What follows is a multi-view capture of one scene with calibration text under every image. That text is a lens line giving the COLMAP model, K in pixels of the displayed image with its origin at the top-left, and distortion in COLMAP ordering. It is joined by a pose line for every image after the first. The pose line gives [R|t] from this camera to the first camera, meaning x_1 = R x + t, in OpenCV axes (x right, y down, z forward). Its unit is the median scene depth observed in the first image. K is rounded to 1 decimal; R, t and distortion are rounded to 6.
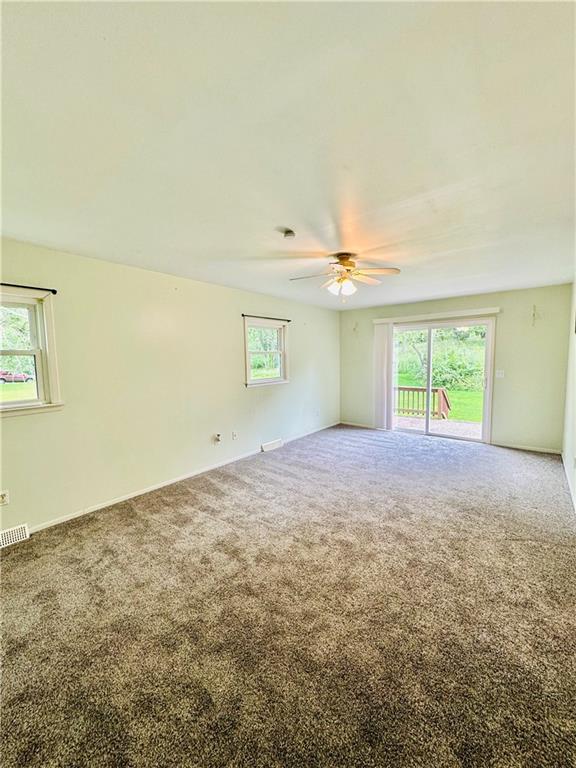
lens RADIAL K [[306.5, 0, 288.0], [0, 306.5, 384.0], [0, 0, 1]] dist [-0.001920, 0.000151]
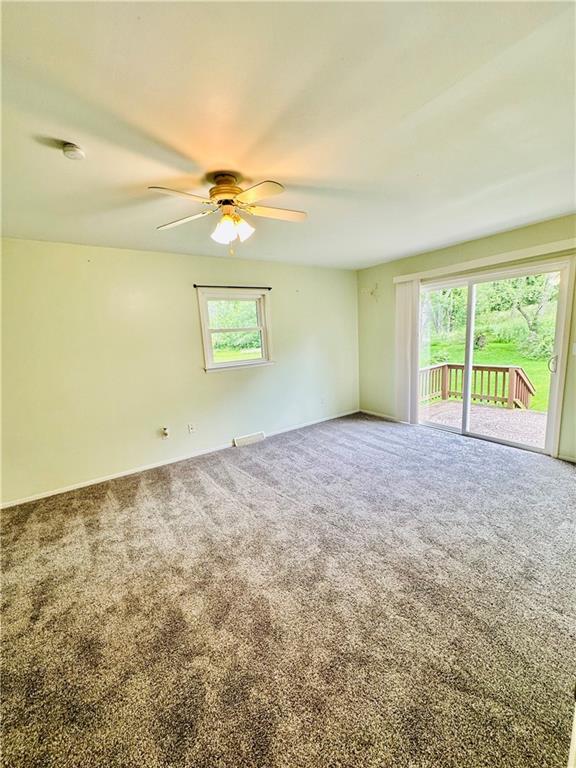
lens RADIAL K [[306.5, 0, 288.0], [0, 306.5, 384.0], [0, 0, 1]] dist [-0.001920, 0.000151]
pose [[0.958279, 0.009177, -0.285686, 0.324295], [0.016018, 0.996190, 0.085730, -0.026725], [0.285384, -0.086729, 0.954481, 0.251659]]
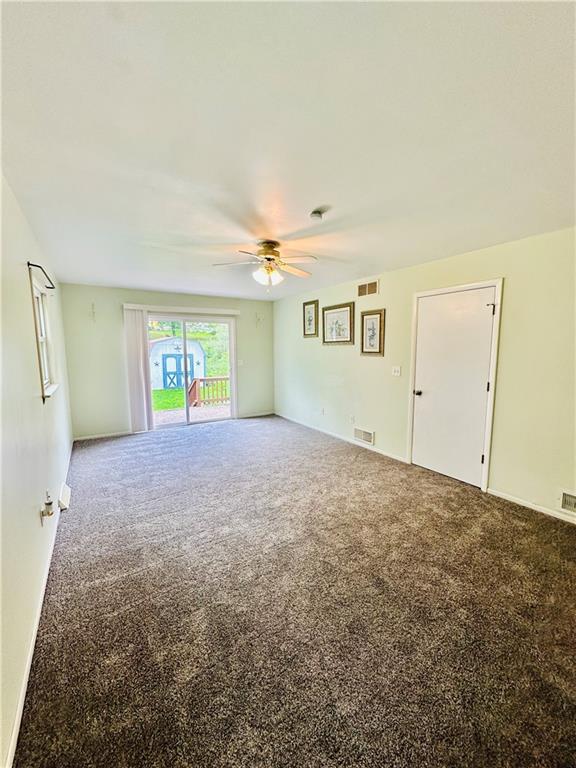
lens RADIAL K [[306.5, 0, 288.0], [0, 306.5, 384.0], [0, 0, 1]] dist [-0.001920, 0.000151]
pose [[0.315853, -0.097356, 0.943800, -0.499515], [0.079581, 0.993935, 0.075895, -0.028275], [-0.945465, 0.051137, 0.321685, 0.422927]]
